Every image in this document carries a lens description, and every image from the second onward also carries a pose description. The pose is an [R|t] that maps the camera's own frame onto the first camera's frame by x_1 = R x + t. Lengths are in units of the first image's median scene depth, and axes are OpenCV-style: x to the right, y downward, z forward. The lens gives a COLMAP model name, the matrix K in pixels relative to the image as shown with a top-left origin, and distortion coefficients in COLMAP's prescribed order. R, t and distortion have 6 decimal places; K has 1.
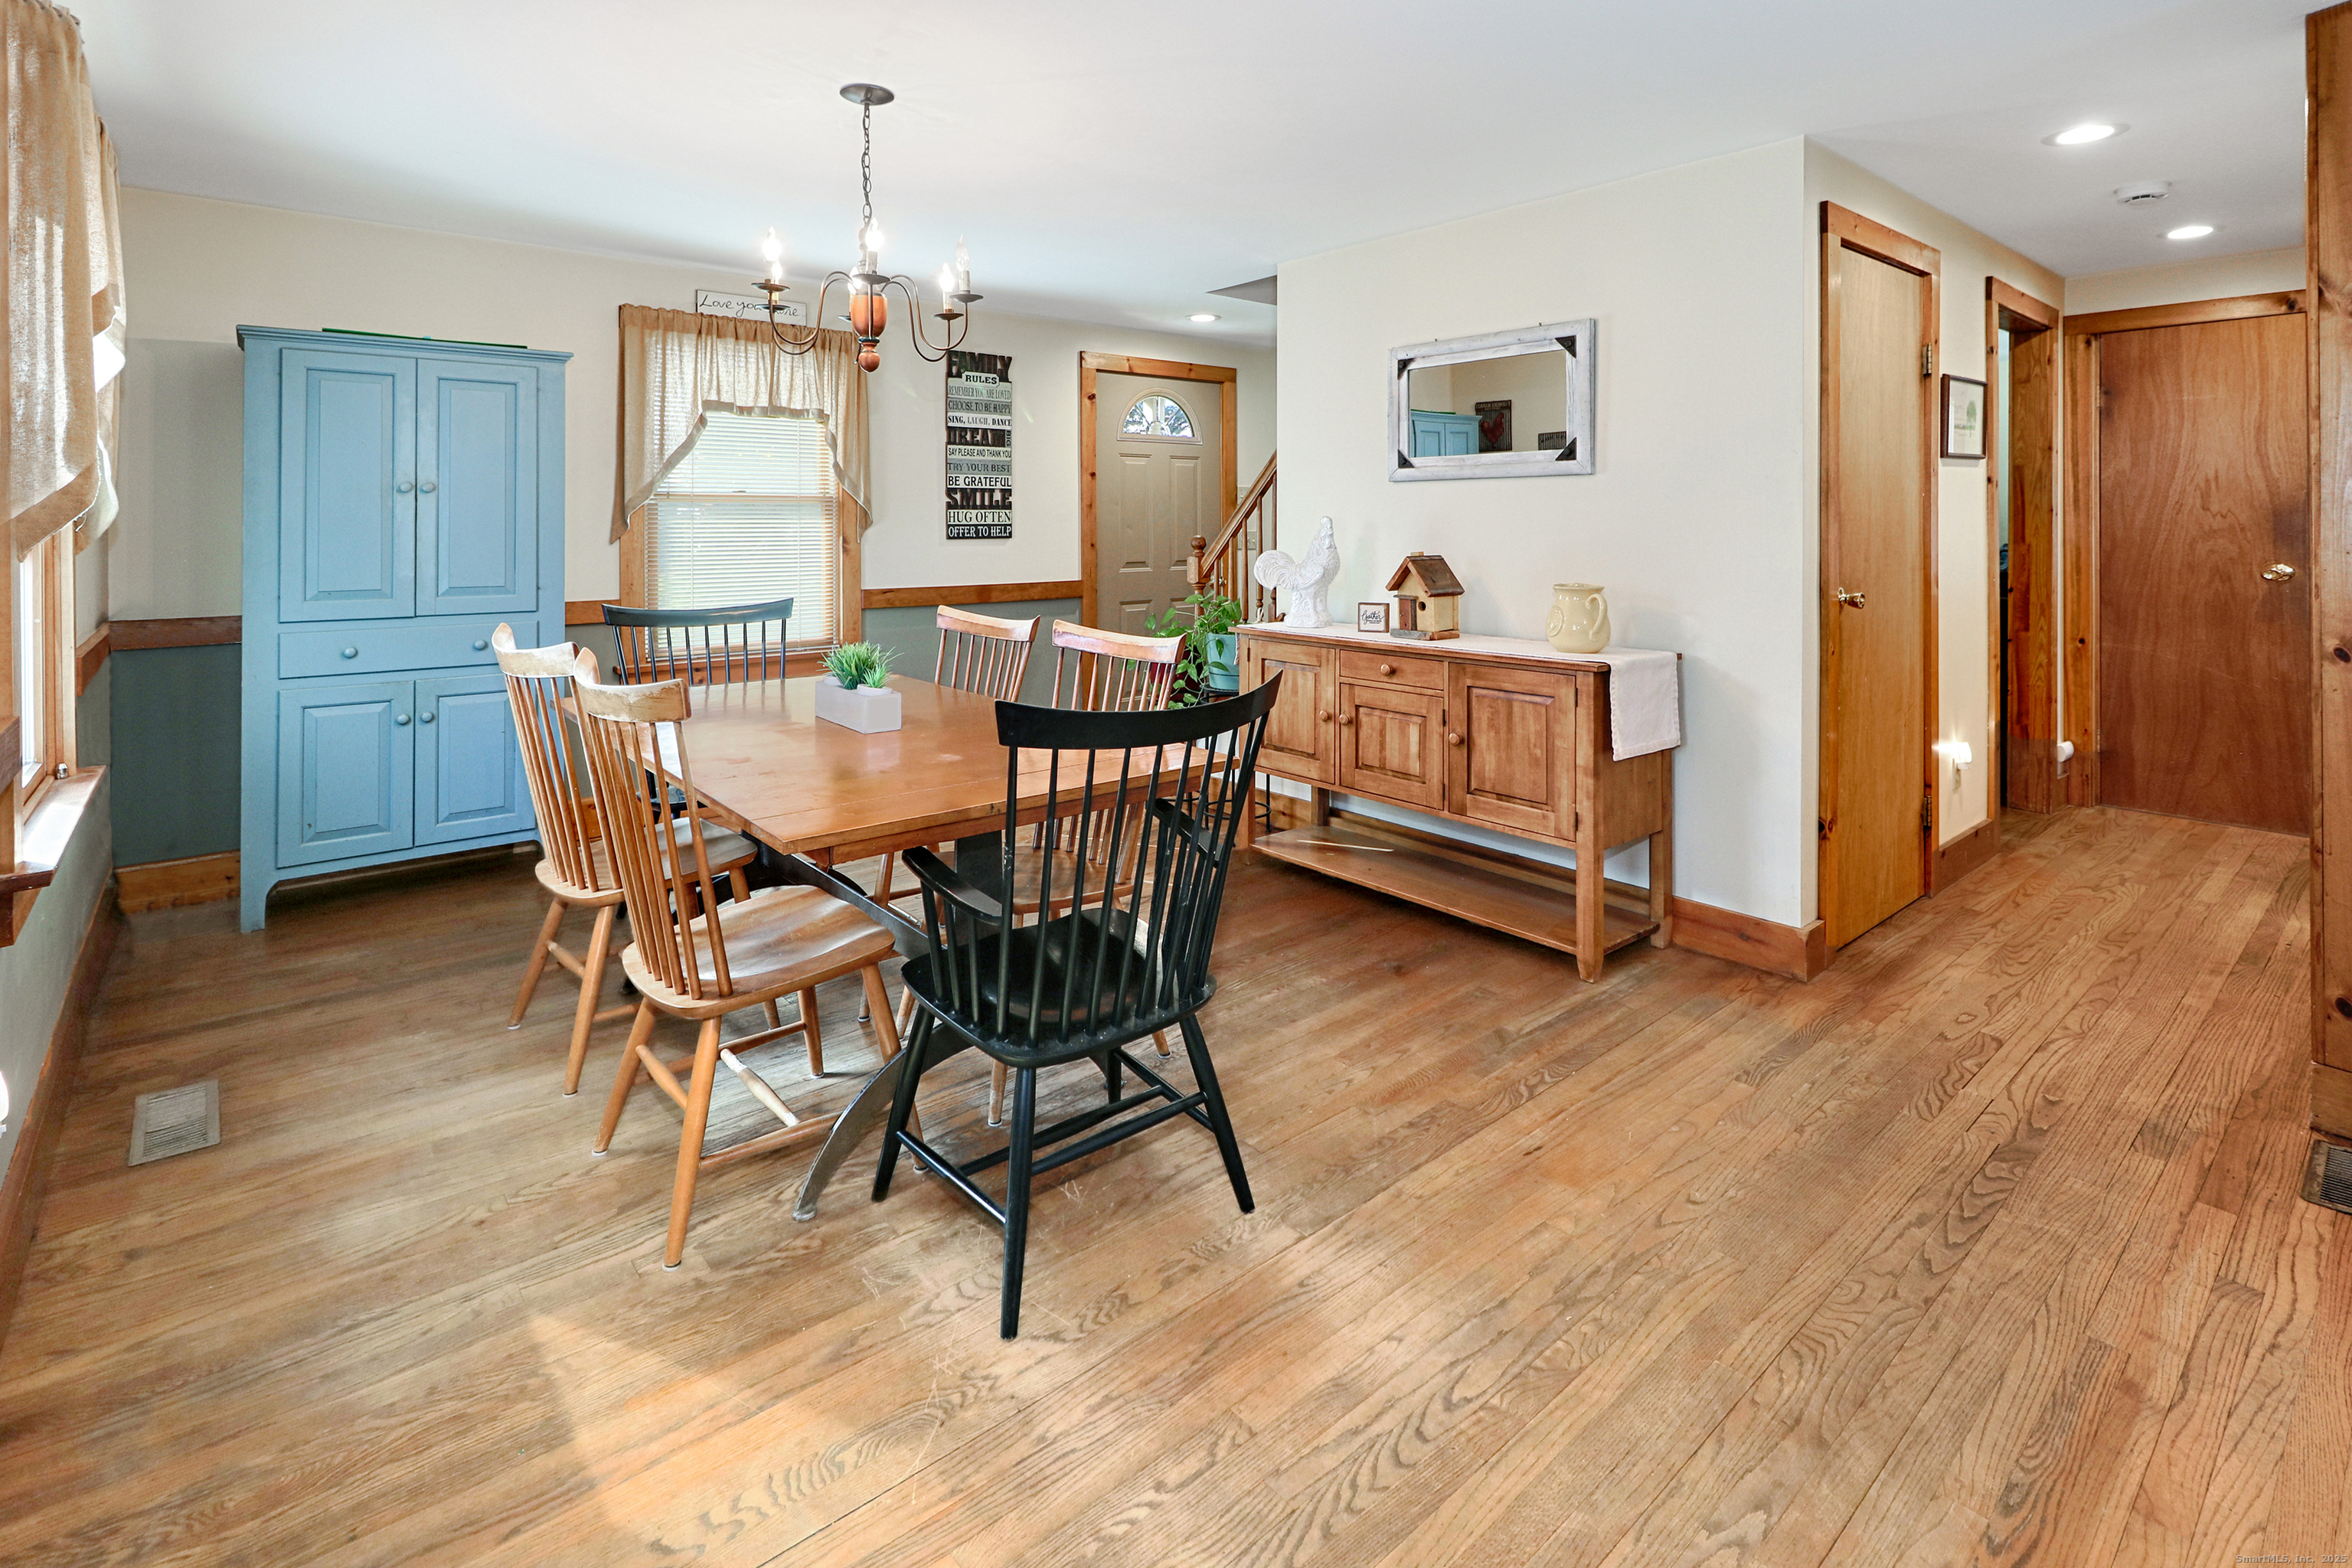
lens RADIAL K [[1091.6, 0, 1188.9], [0, 1091.6, 528.3], [0, 0, 1]] dist [0.009278, -0.004178]
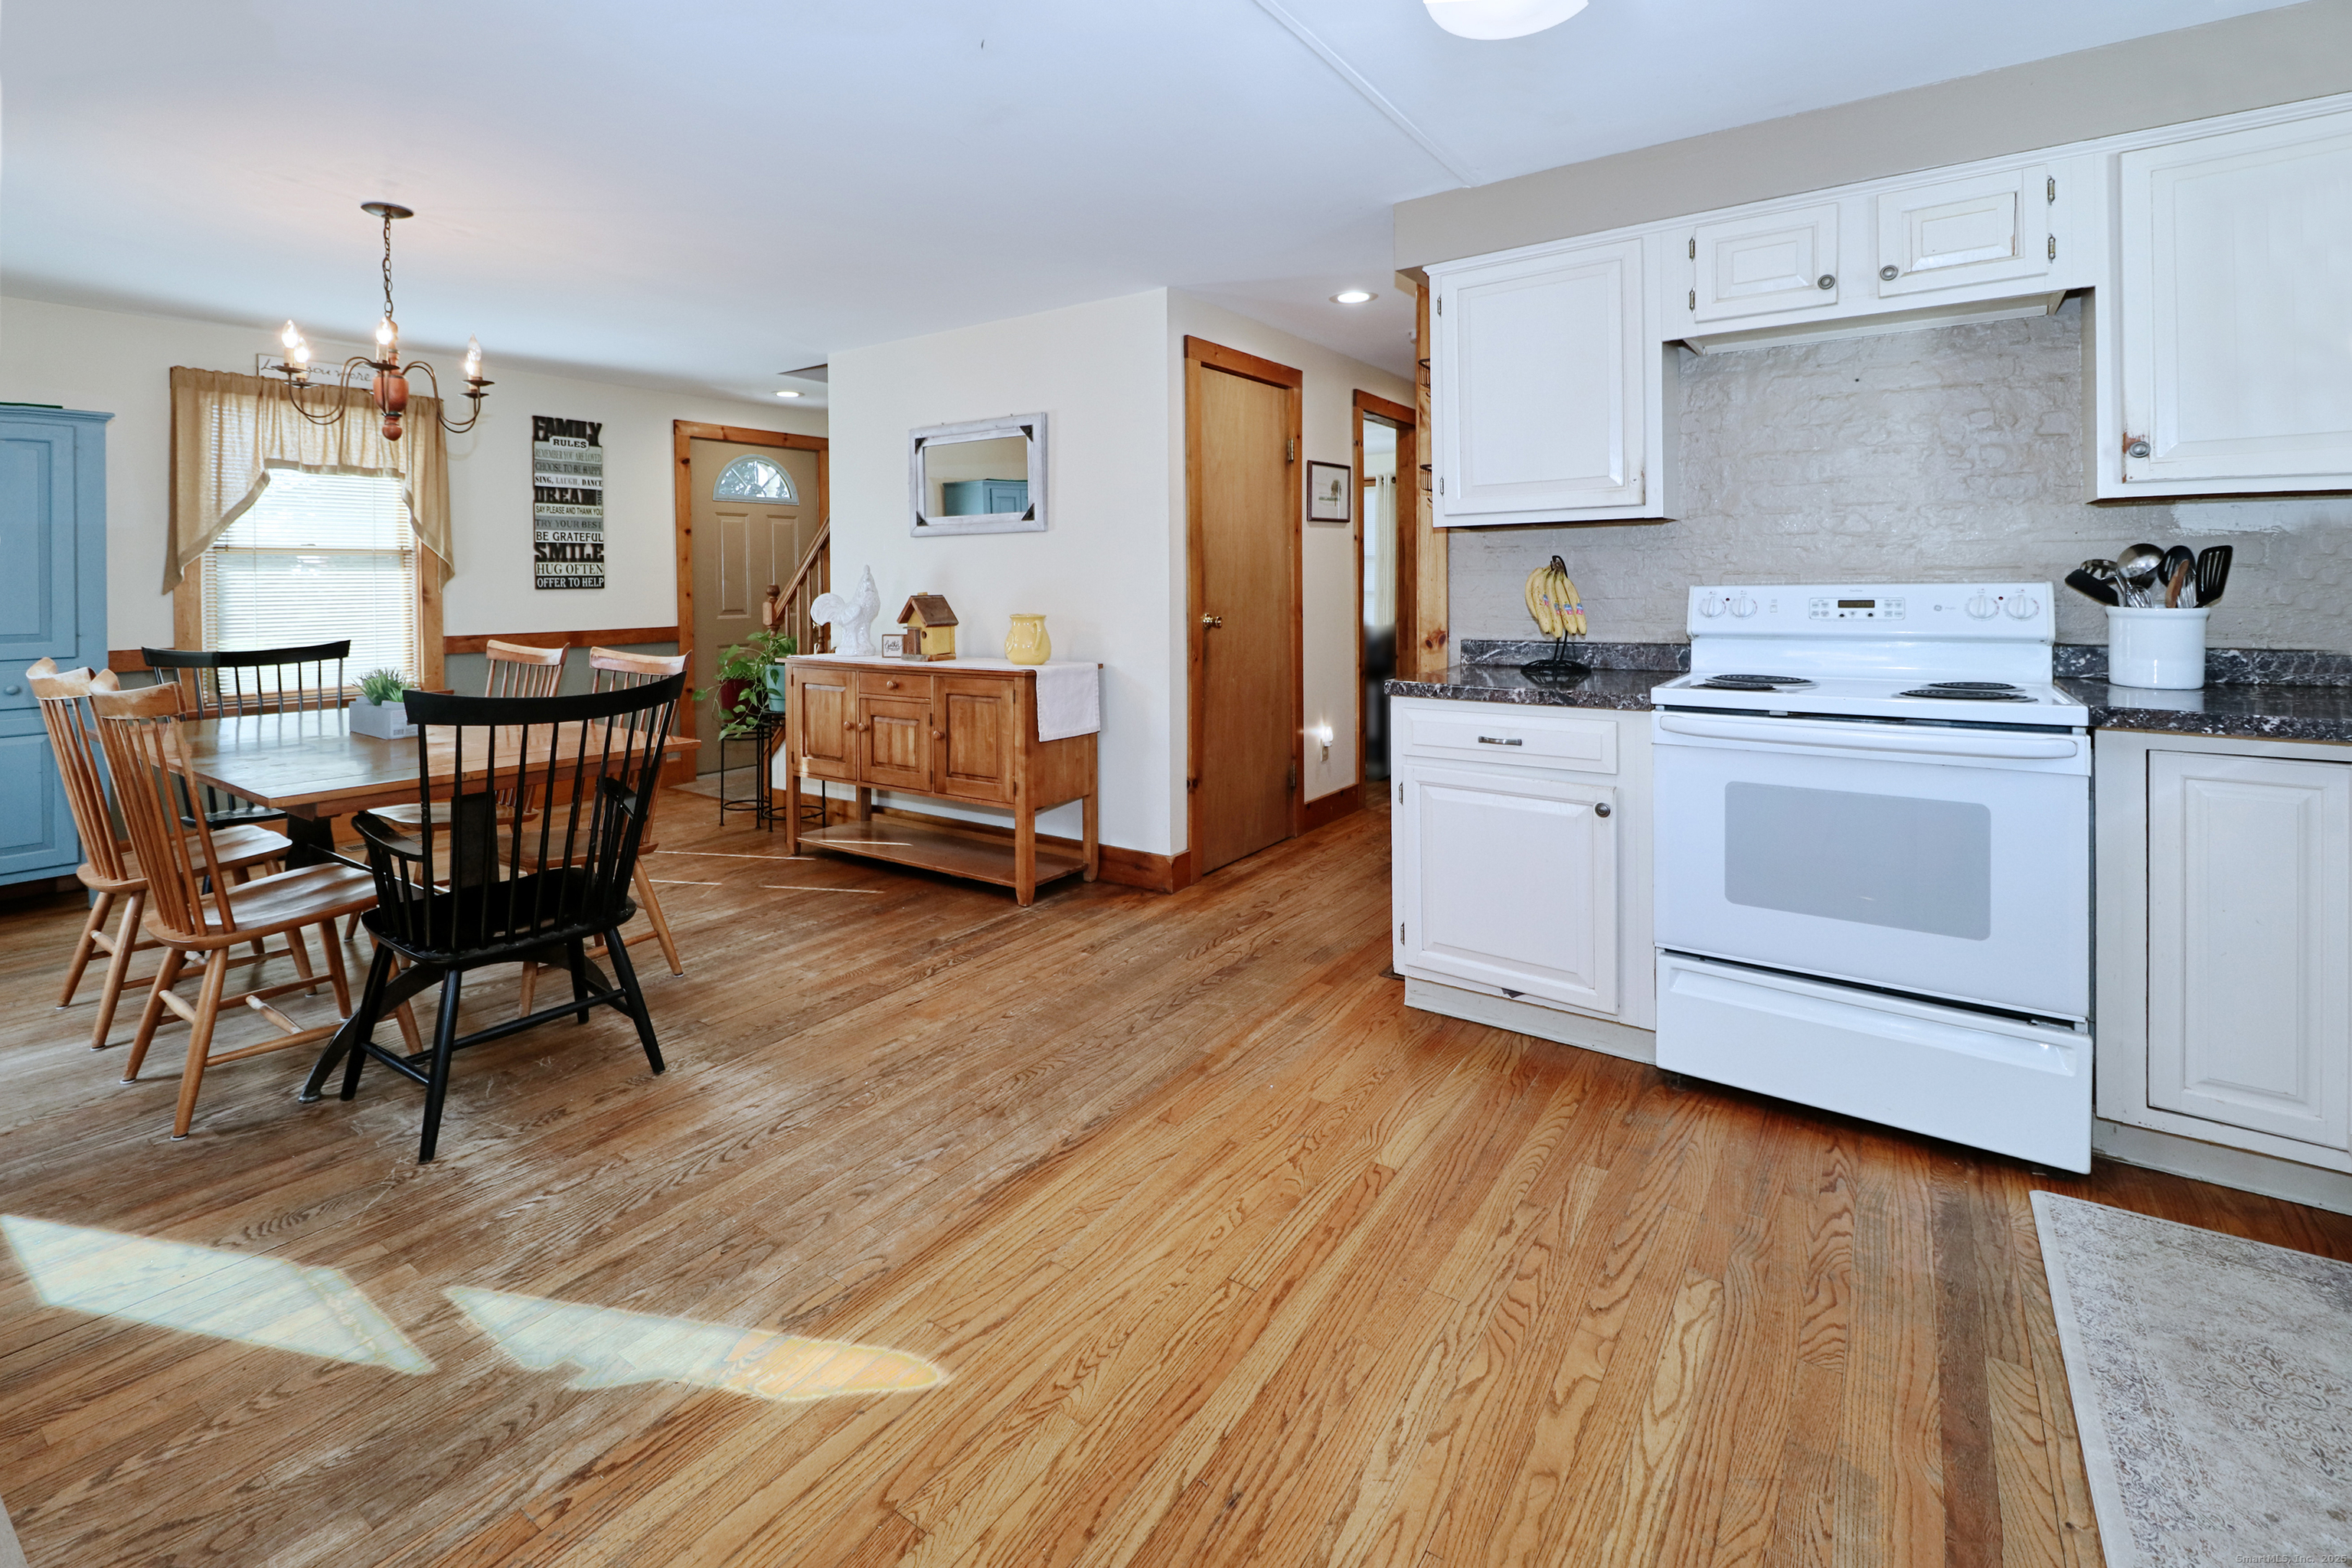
lens RADIAL K [[1038.3, 0, 1141.0], [0, 1038.3, 595.2], [0, 0, 1]] dist [0.003156, -0.003938]
pose [[0.970227, -0.010745, 0.241957, 0.188681], [0.008722, 0.999917, 0.009433, 0.018365], [-0.242039, -0.007042, 0.970241, -0.255947]]
